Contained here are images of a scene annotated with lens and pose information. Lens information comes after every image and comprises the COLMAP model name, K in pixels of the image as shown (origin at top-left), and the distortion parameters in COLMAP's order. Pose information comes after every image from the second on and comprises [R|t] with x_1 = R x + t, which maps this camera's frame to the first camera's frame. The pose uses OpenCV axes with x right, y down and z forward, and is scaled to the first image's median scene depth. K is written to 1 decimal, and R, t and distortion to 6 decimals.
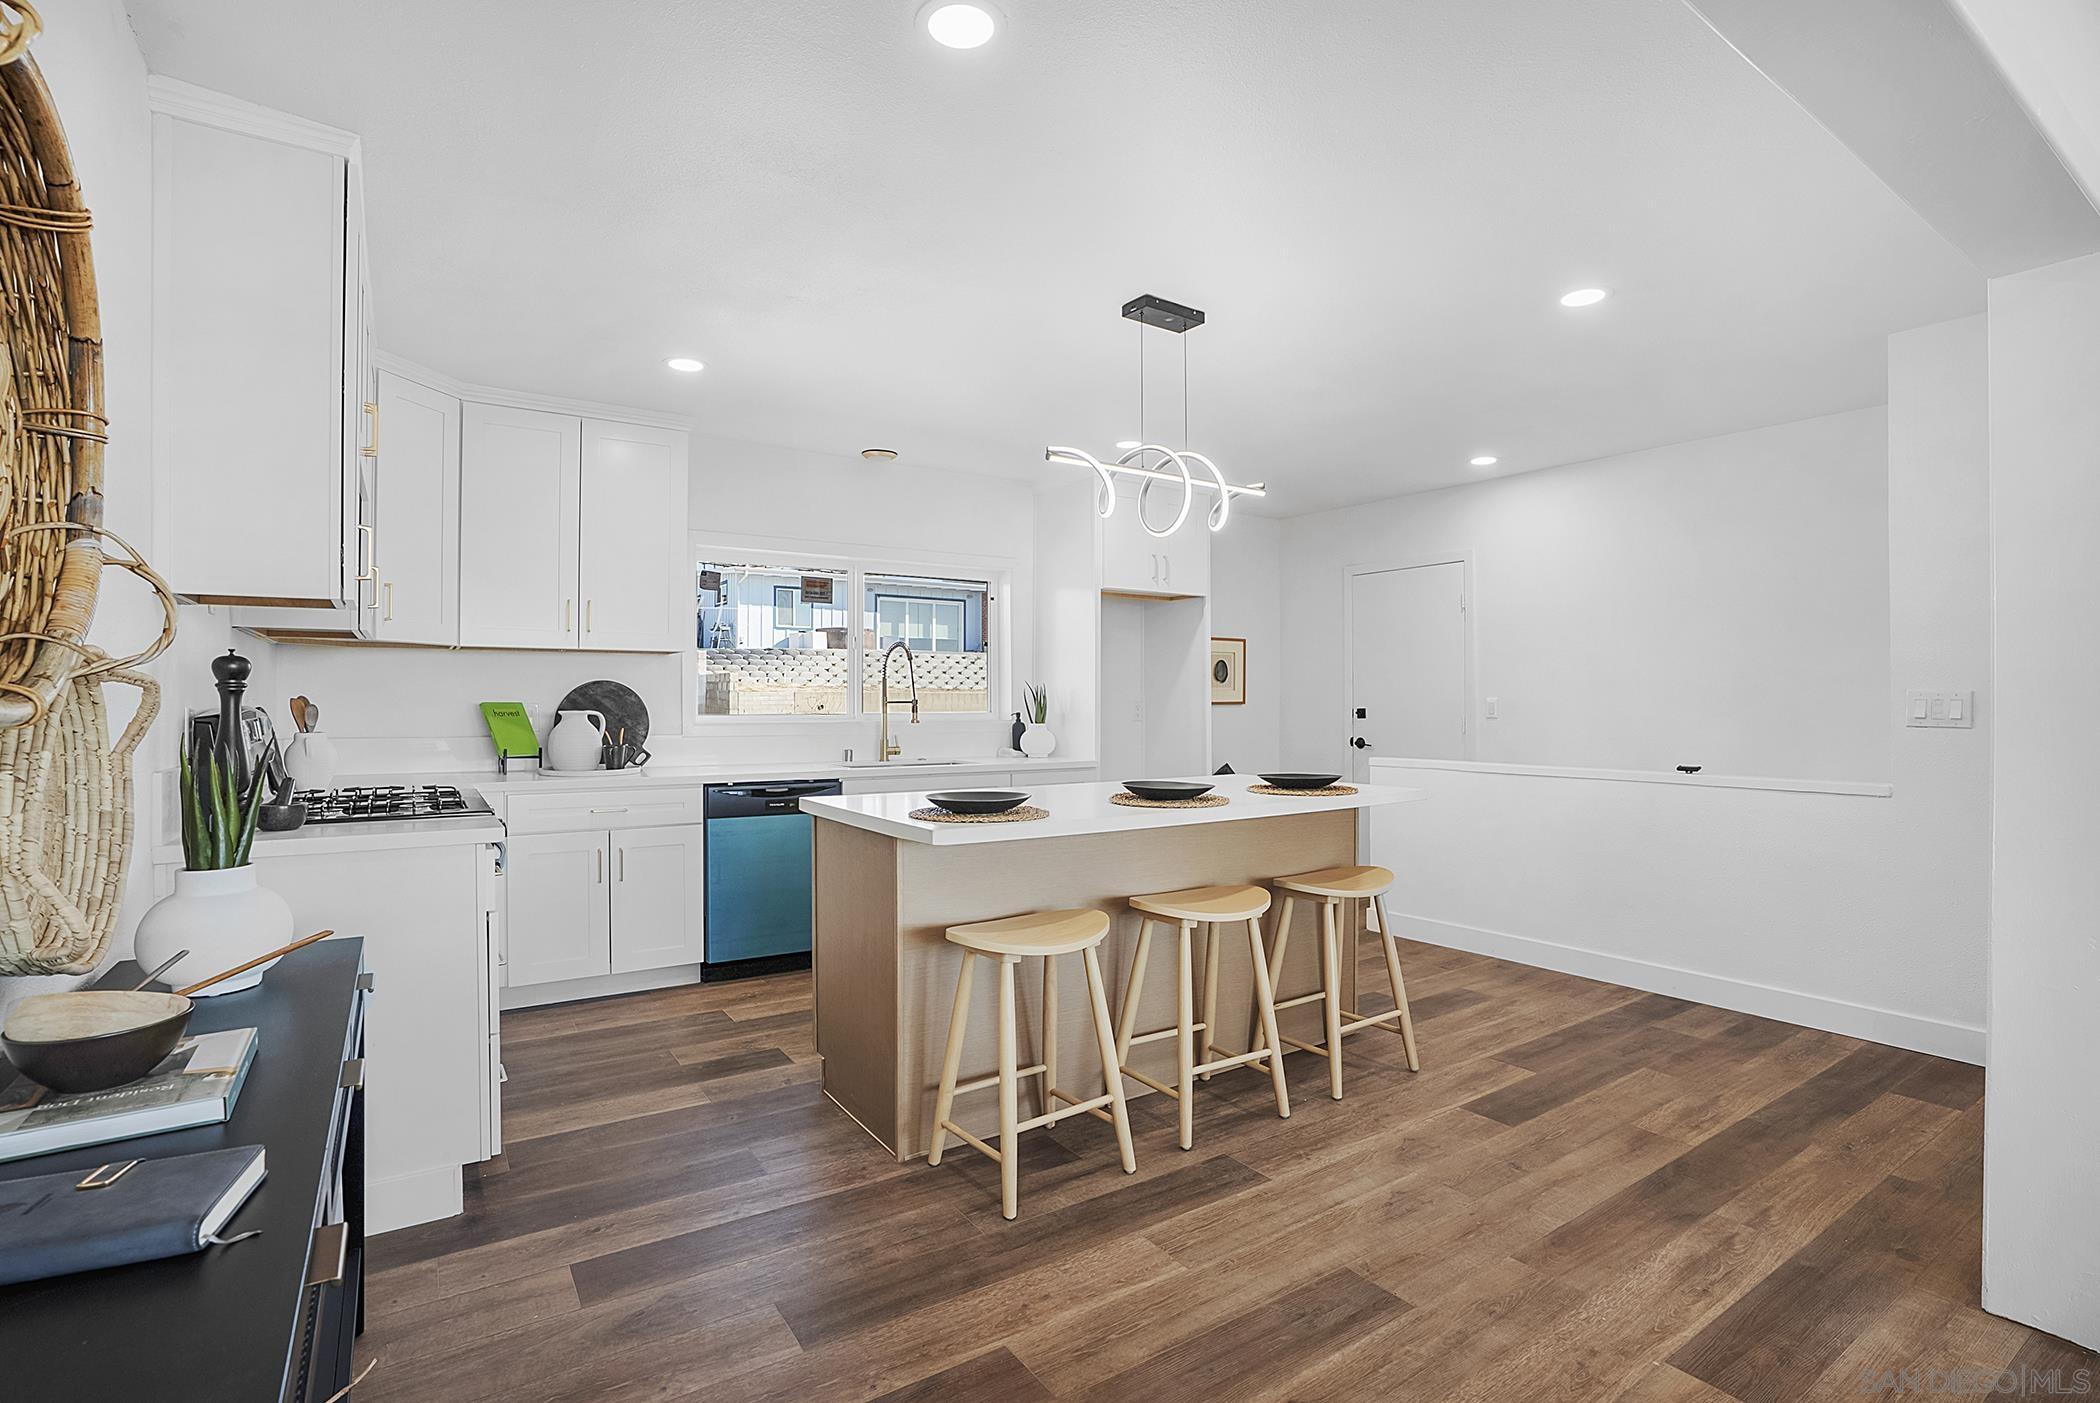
lens RADIAL K [[990.3, 0, 1050.6], [0, 990.3, 698.8], [0, 0, 1]] dist [-0.060720, 0.021478]
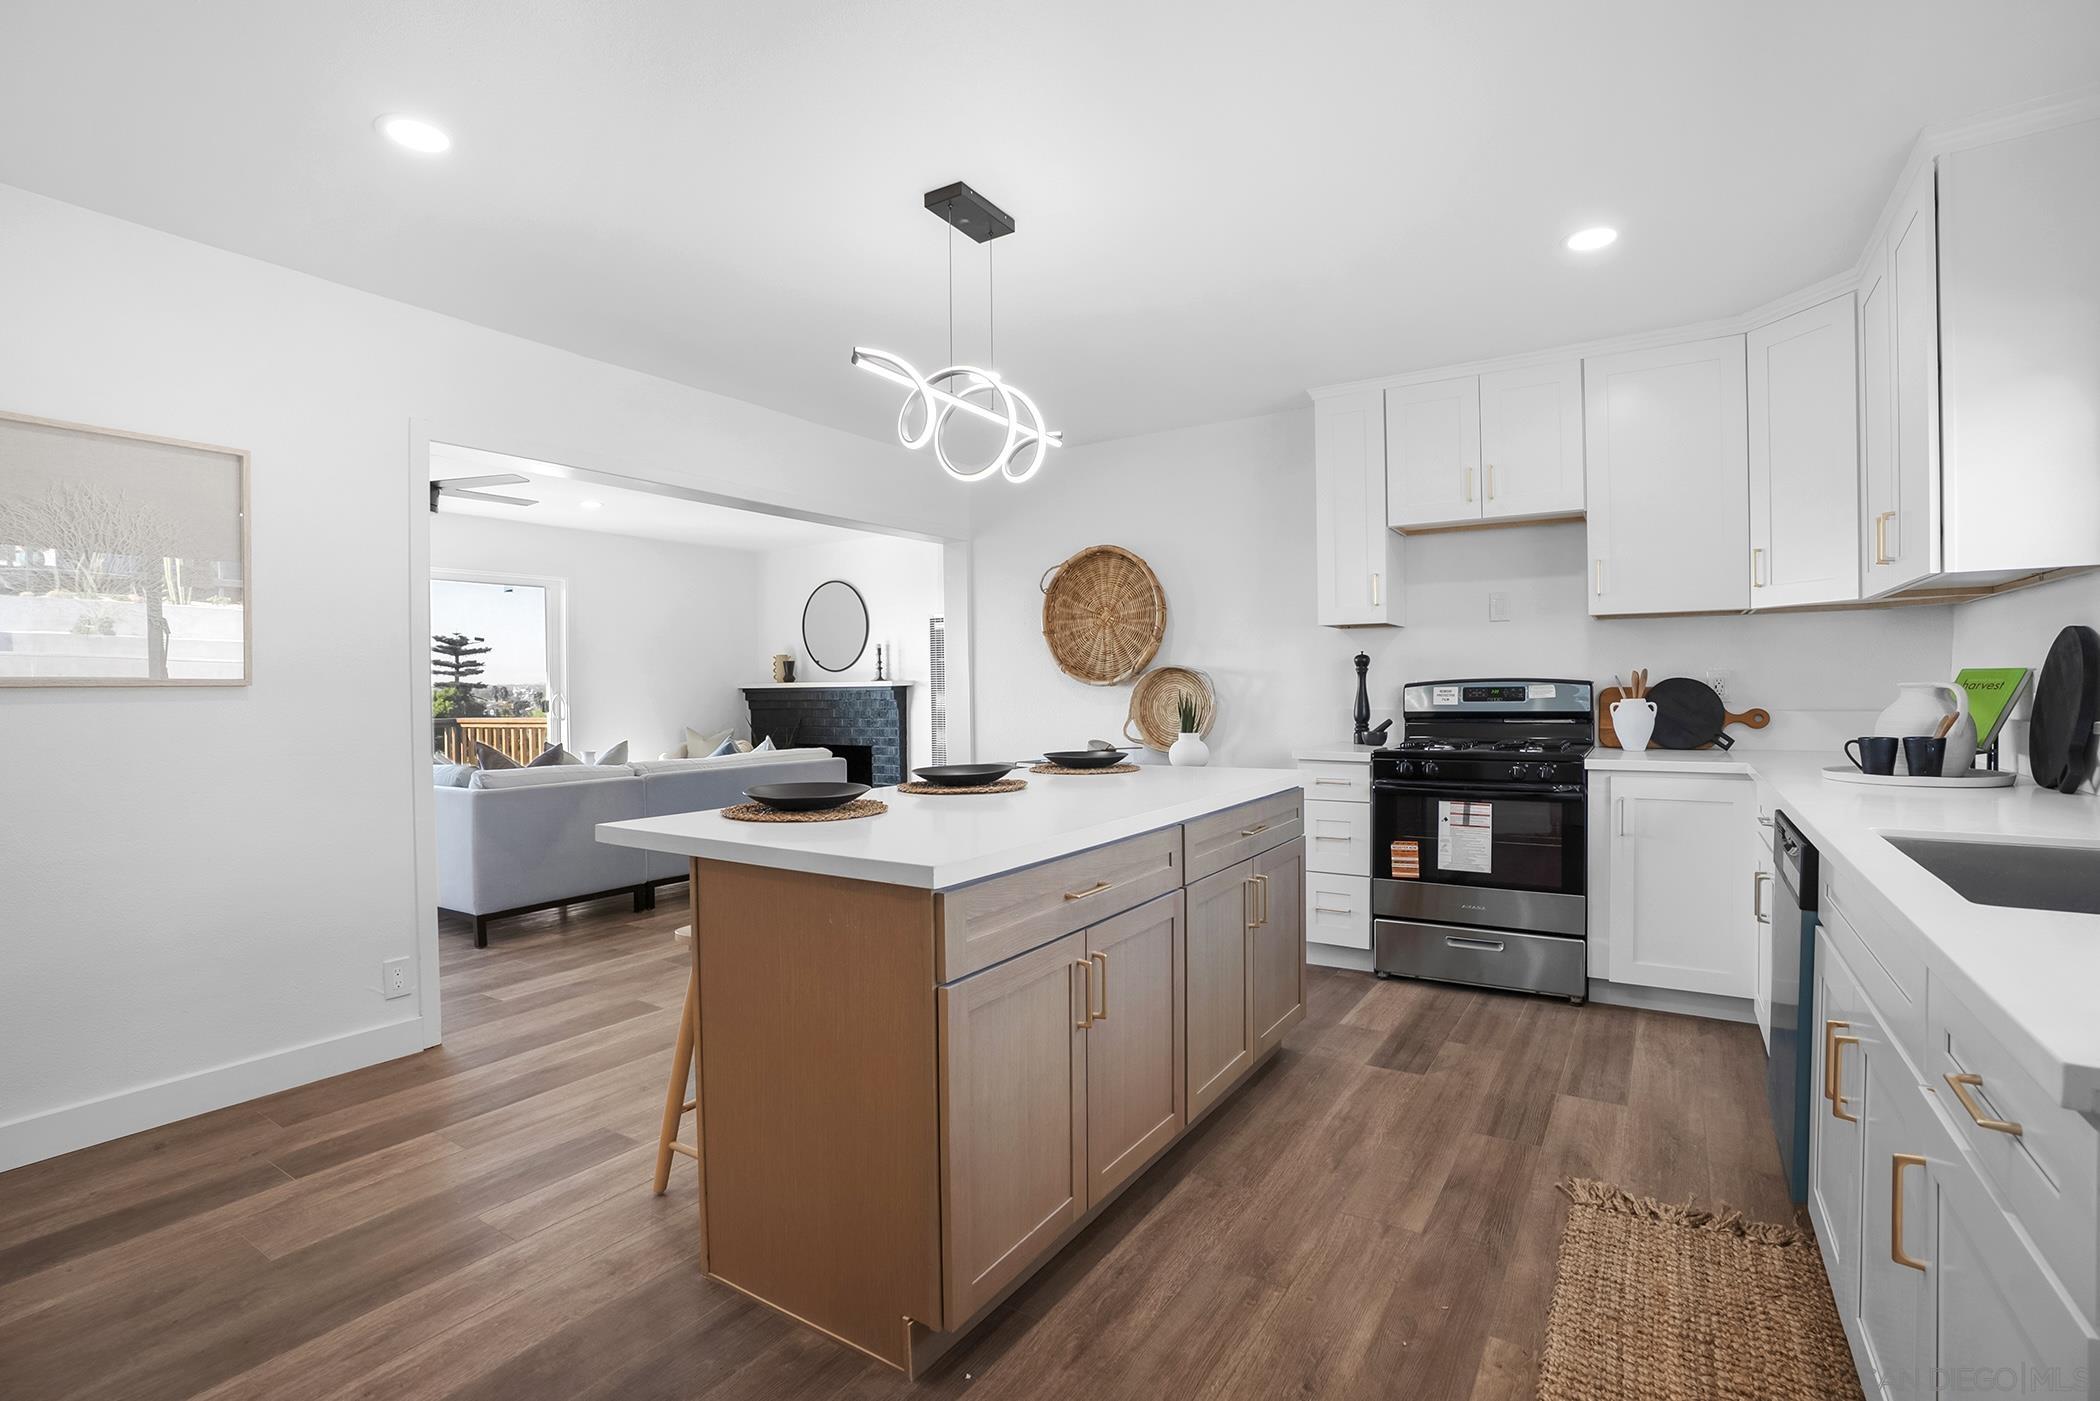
lens RADIAL K [[990.3, 0, 1057.1], [0, 990.3, 704.7], [0, 0, 1]] dist [-0.060720, 0.021478]
pose [[-0.914715, 0.020074, -0.403602, 0.385950], [0.015119, 0.999766, 0.015461, 0.012370], [0.403817, 0.008041, -0.914804, 1.782033]]
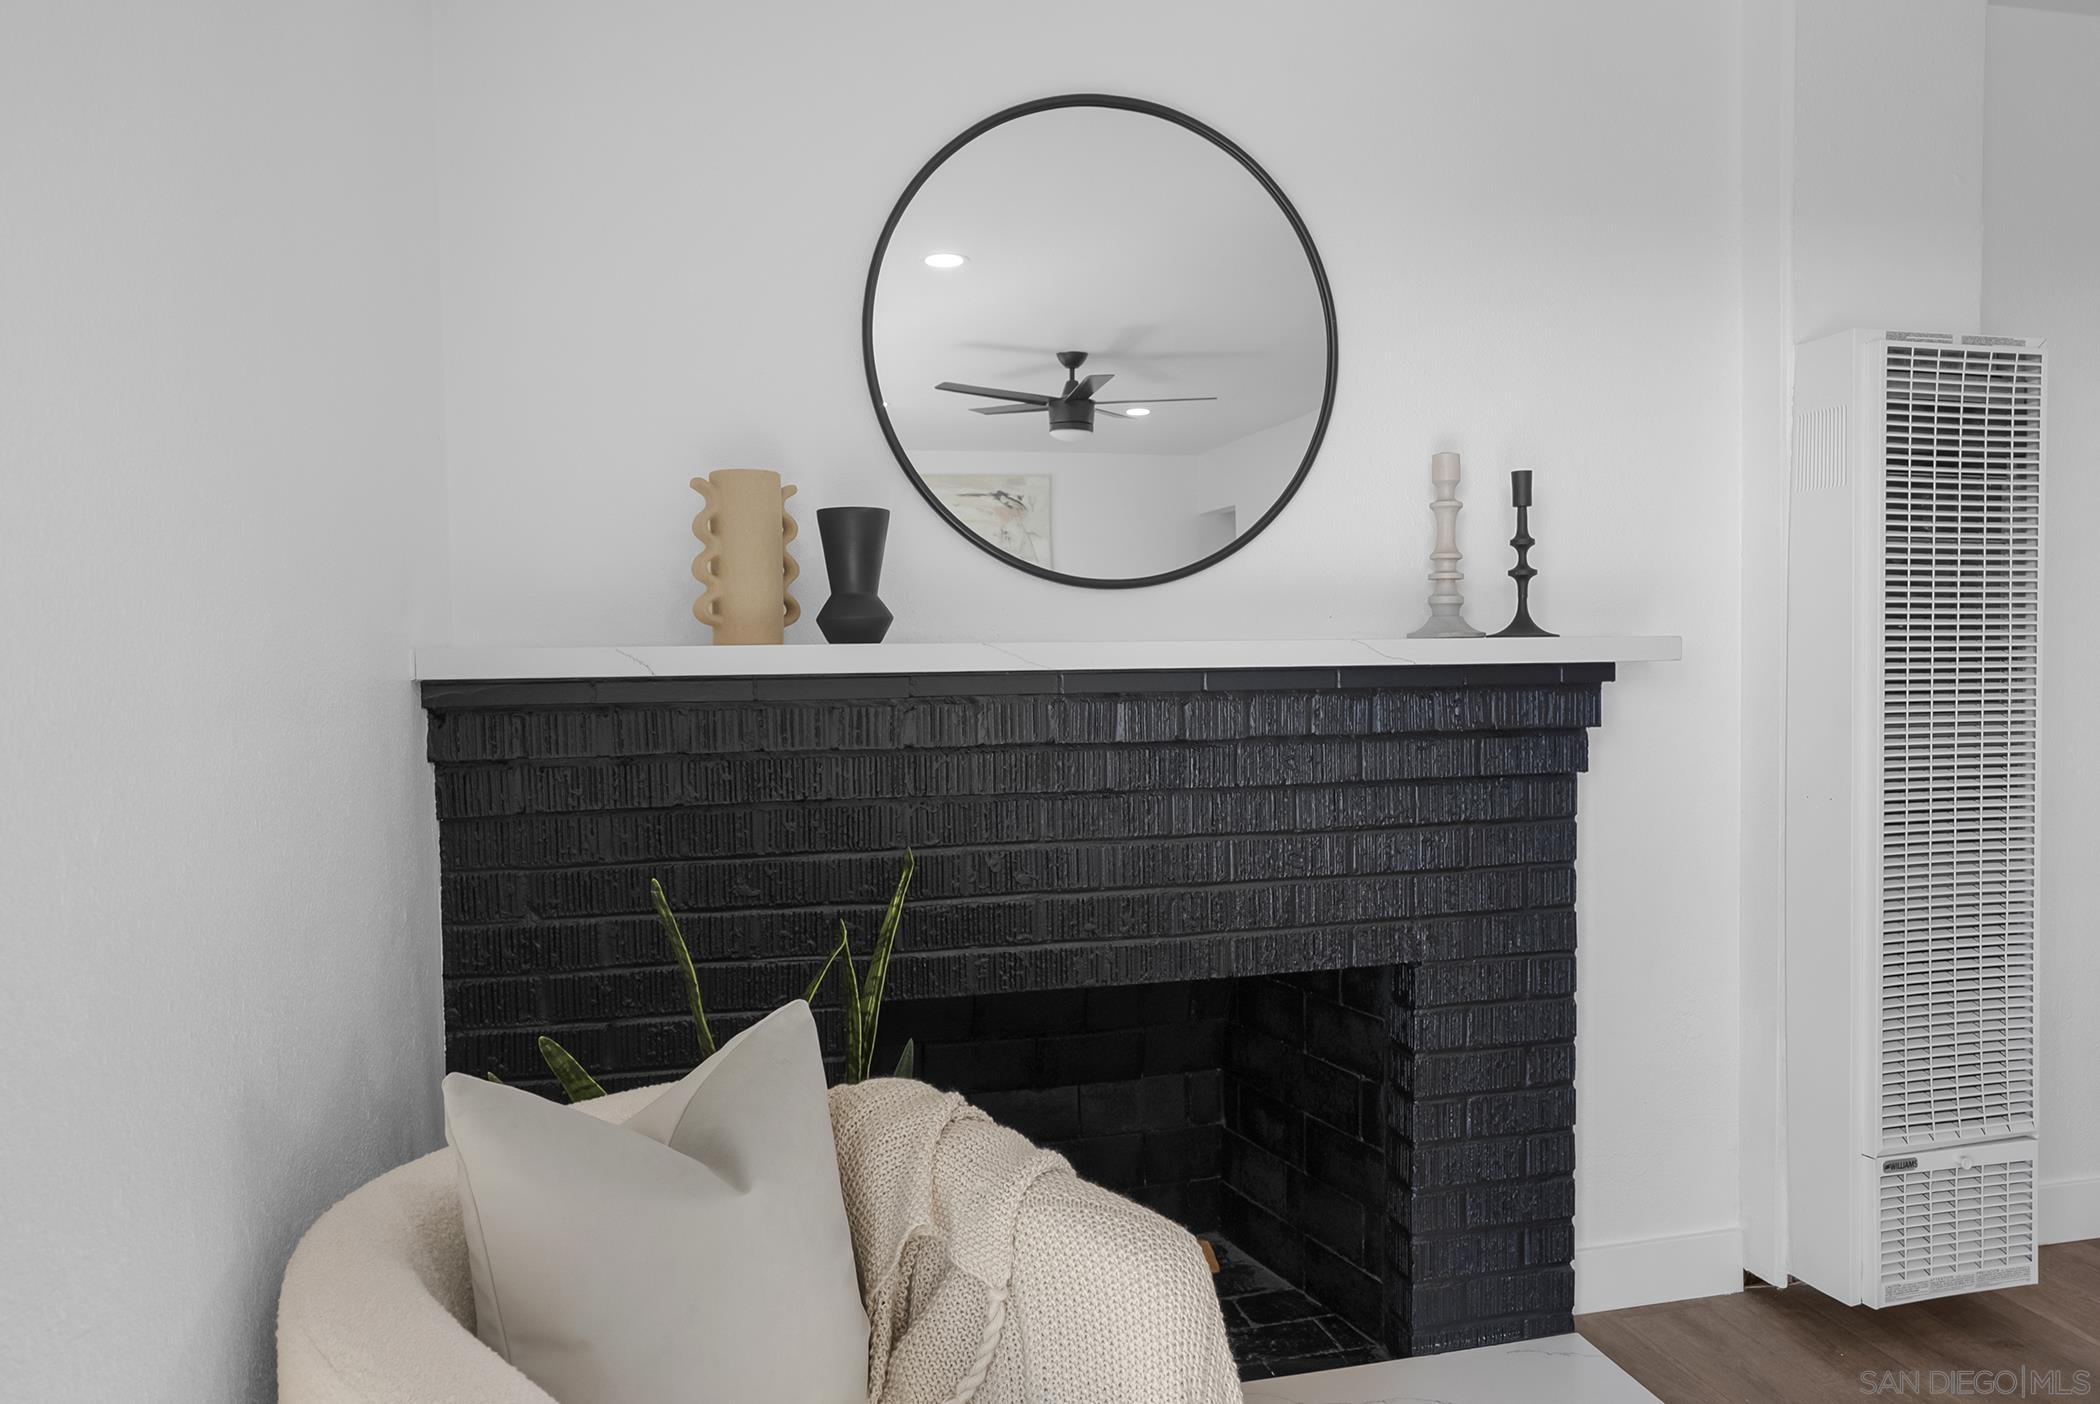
lens RADIAL K [[1317.0, 0, 1037.8], [0, 1317.0, 697.6], [0, 0, 1]] dist [0.016895, -0.000553]
pose [[-0.334737, 0.032589, -0.941748, 0.497964], [0.017336, 0.999446, 0.028424, -0.008841], [0.942152, -0.006811, -0.335116, -0.776311]]
